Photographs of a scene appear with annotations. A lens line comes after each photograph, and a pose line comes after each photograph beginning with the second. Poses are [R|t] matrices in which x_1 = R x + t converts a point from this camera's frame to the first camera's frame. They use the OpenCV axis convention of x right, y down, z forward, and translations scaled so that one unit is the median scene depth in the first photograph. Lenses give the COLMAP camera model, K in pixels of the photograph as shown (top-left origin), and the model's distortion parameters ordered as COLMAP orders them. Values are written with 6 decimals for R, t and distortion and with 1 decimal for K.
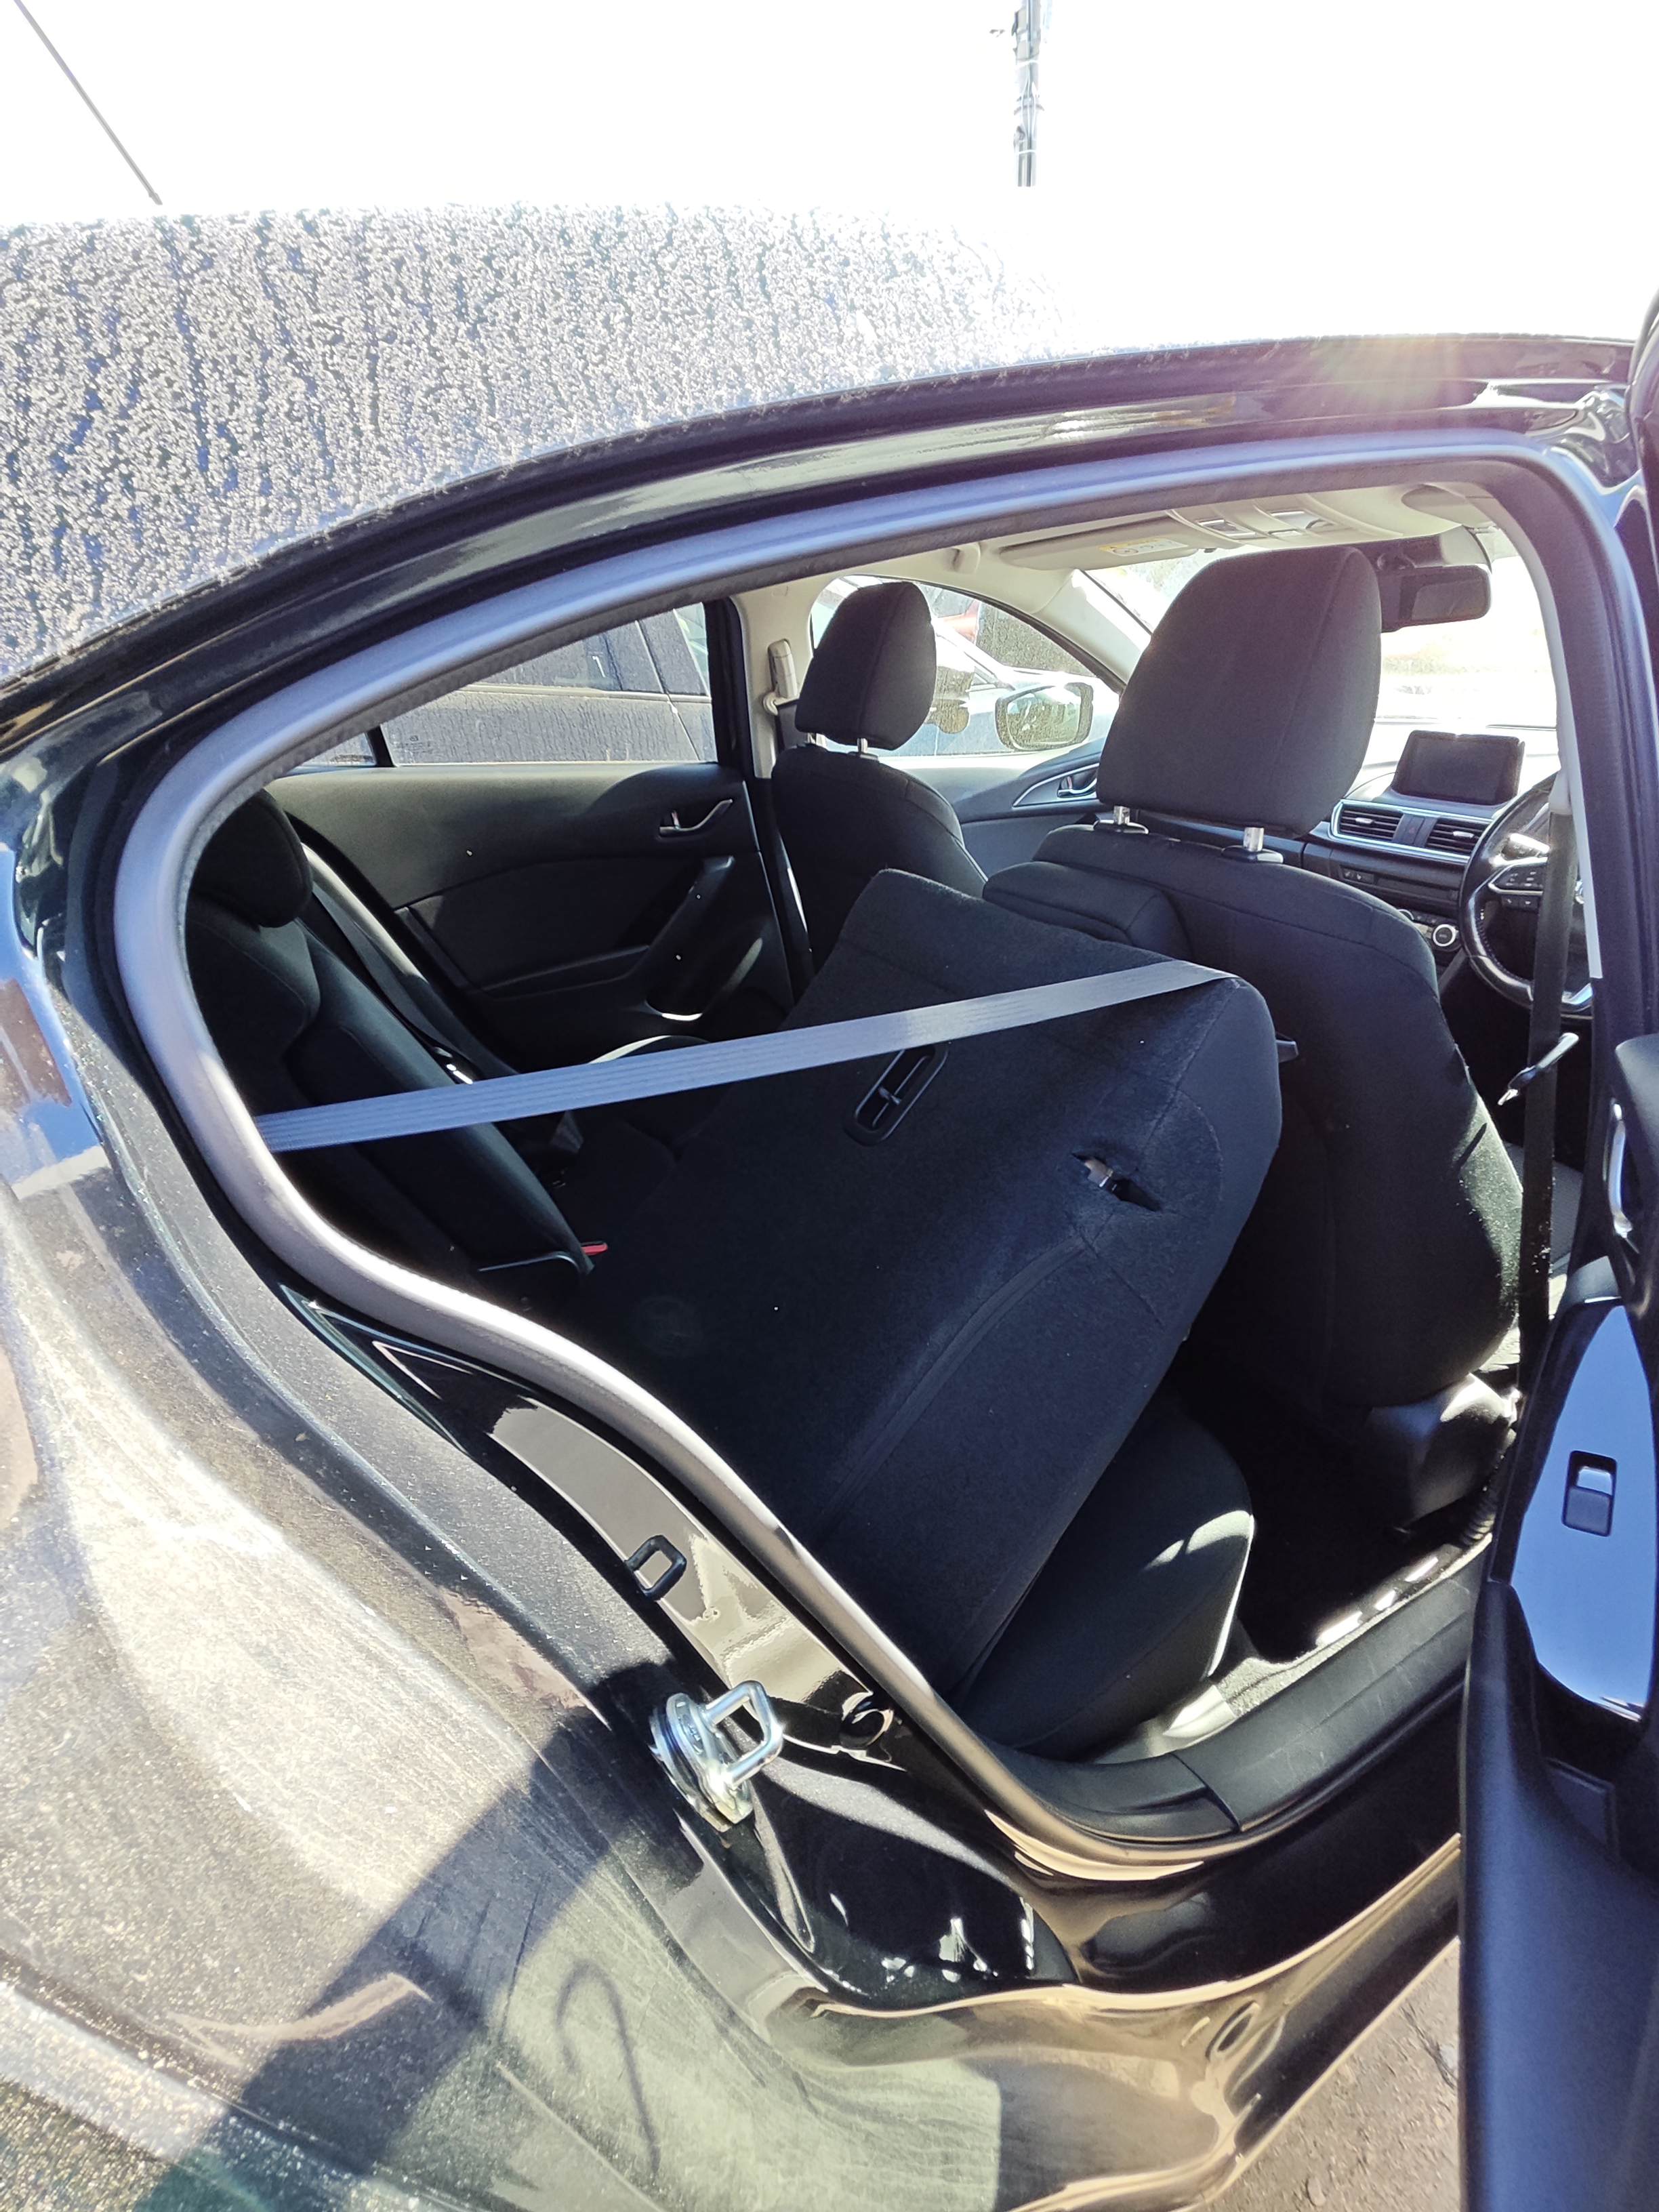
lens RADIAL K [[1035.1, 0, 758.5], [0, 1035.1, 1094.6], [0, 0, 1]] dist [0.002390, -0.000133]
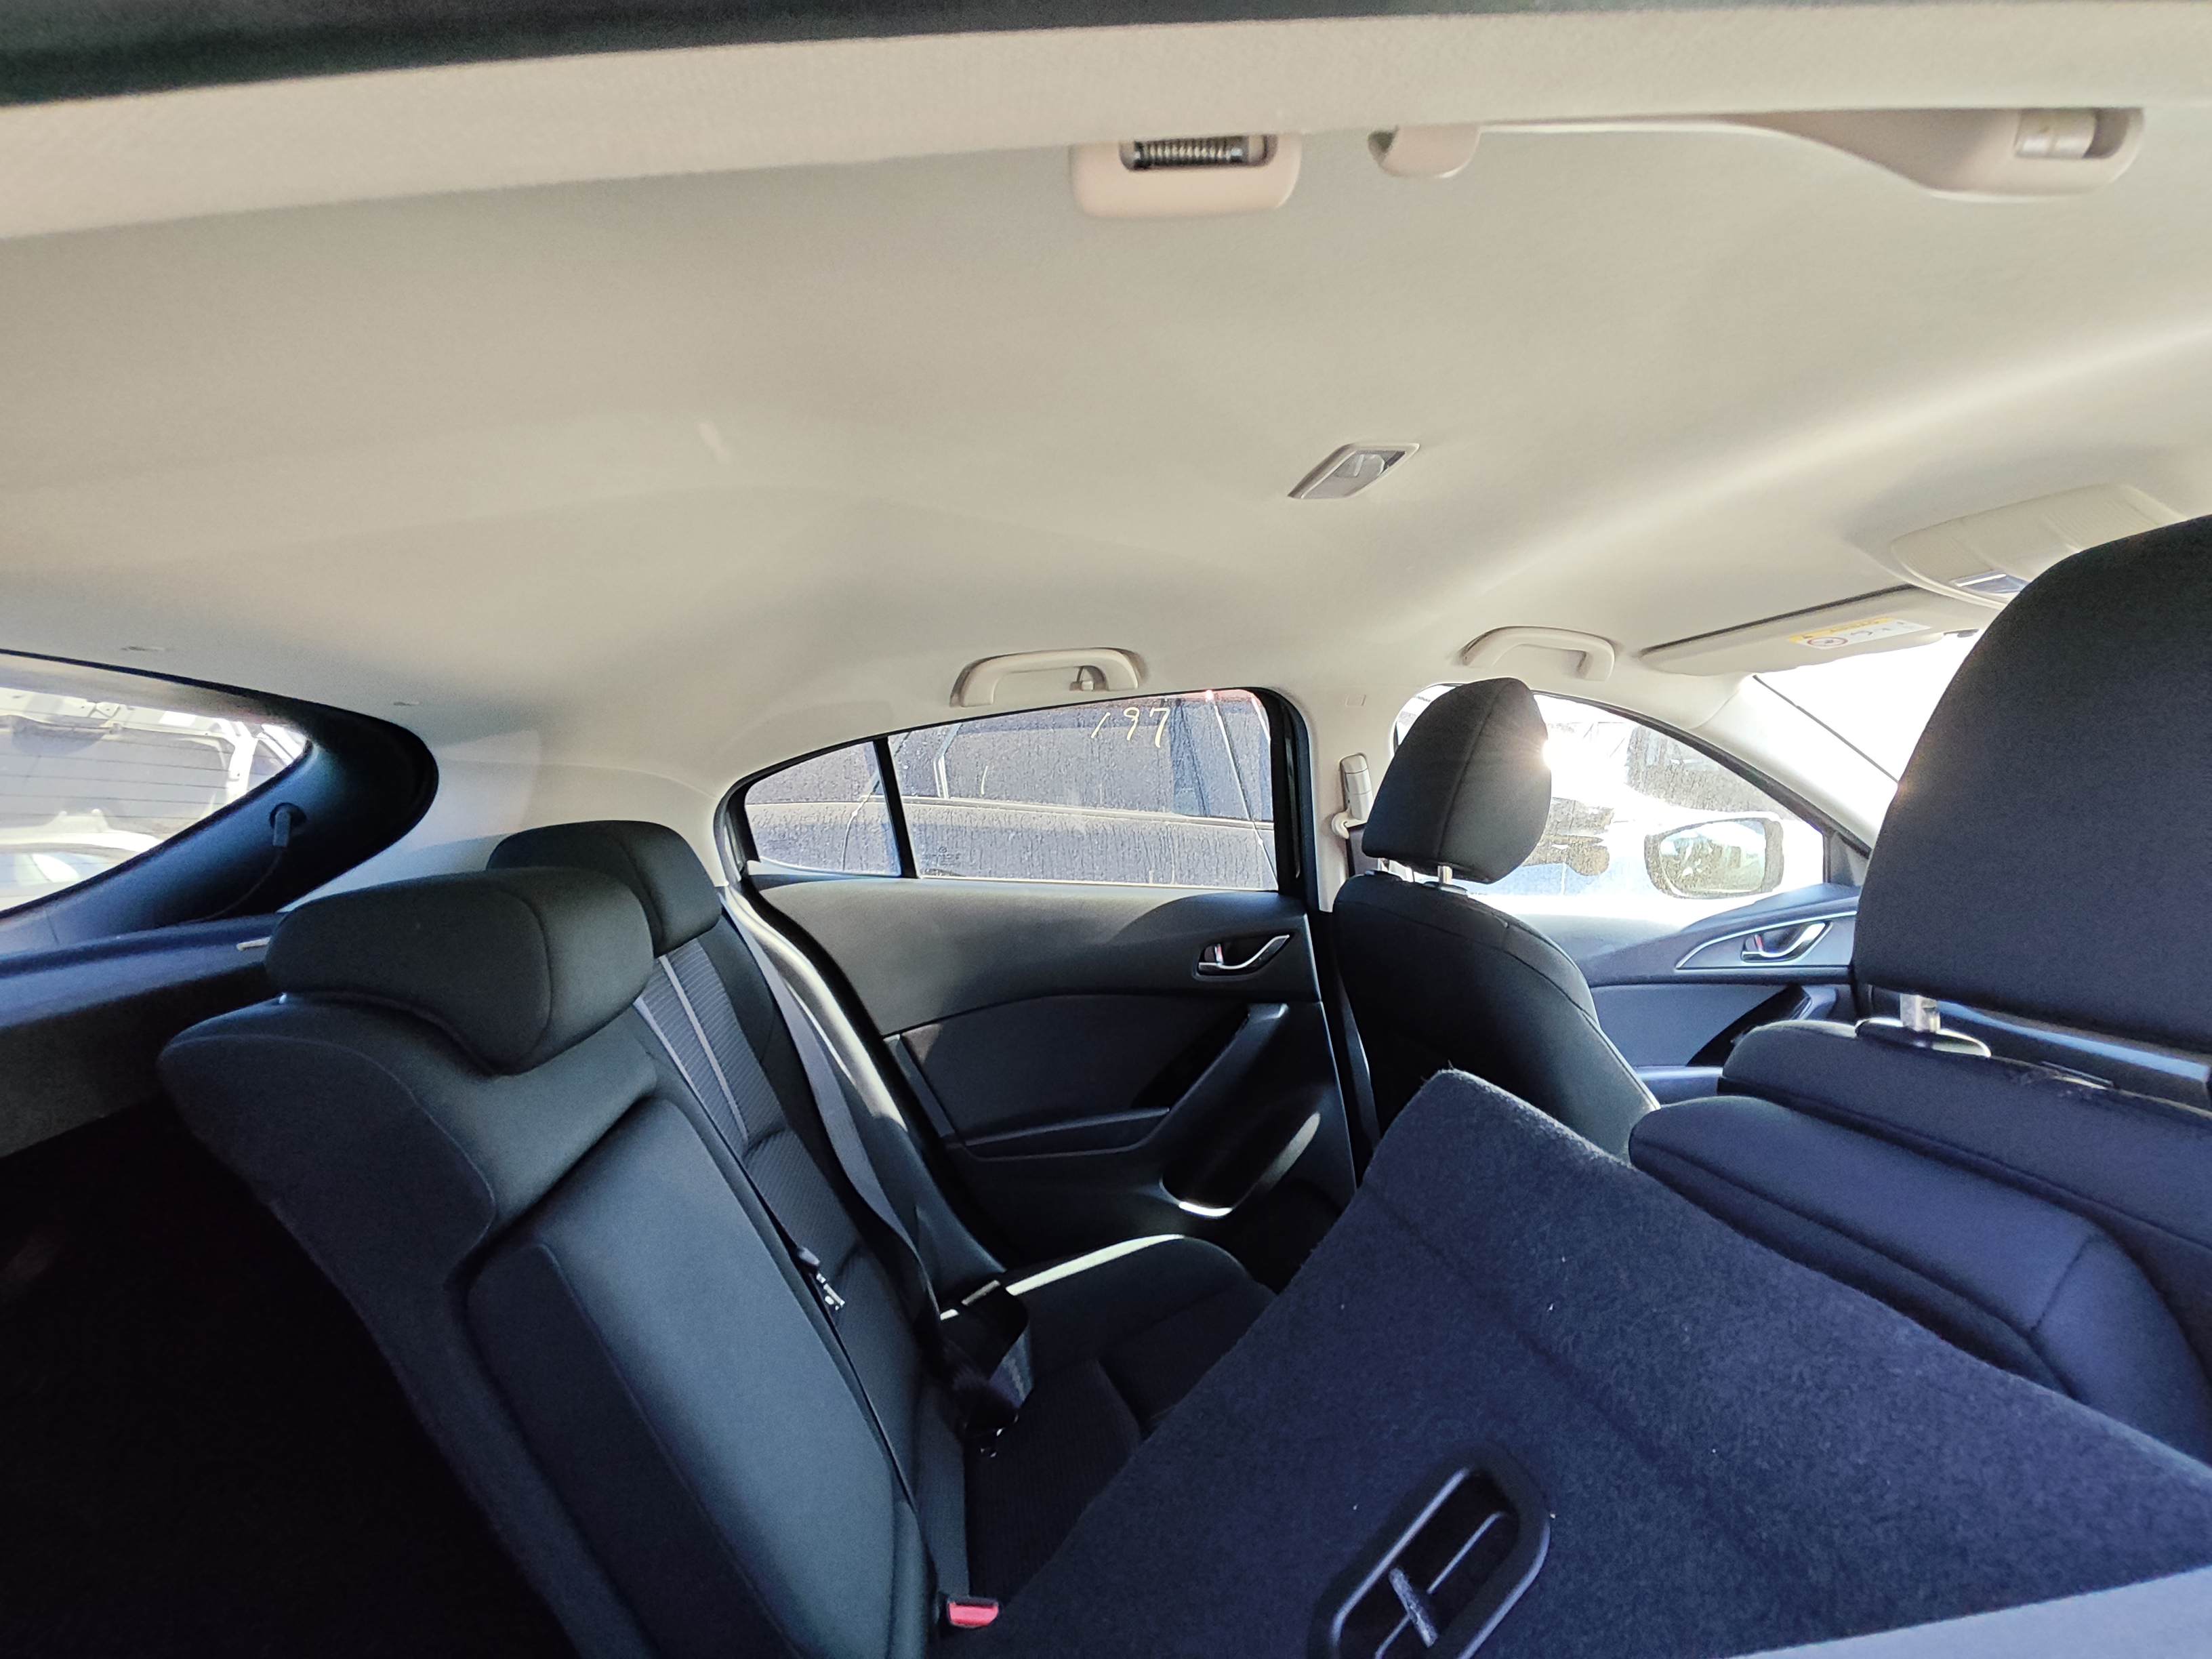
lens RADIAL K [[1035.1, 0, 1106.0], [0, 1035.1, 829.5], [0, 0, 1]] dist [0.002390, -0.000133]
pose [[0.962830, 0.033930, -0.267968, 0.051387], [-0.129085, 0.929257, -0.346148, -0.064961], [0.237266, 0.367872, 0.899097, 0.214256]]
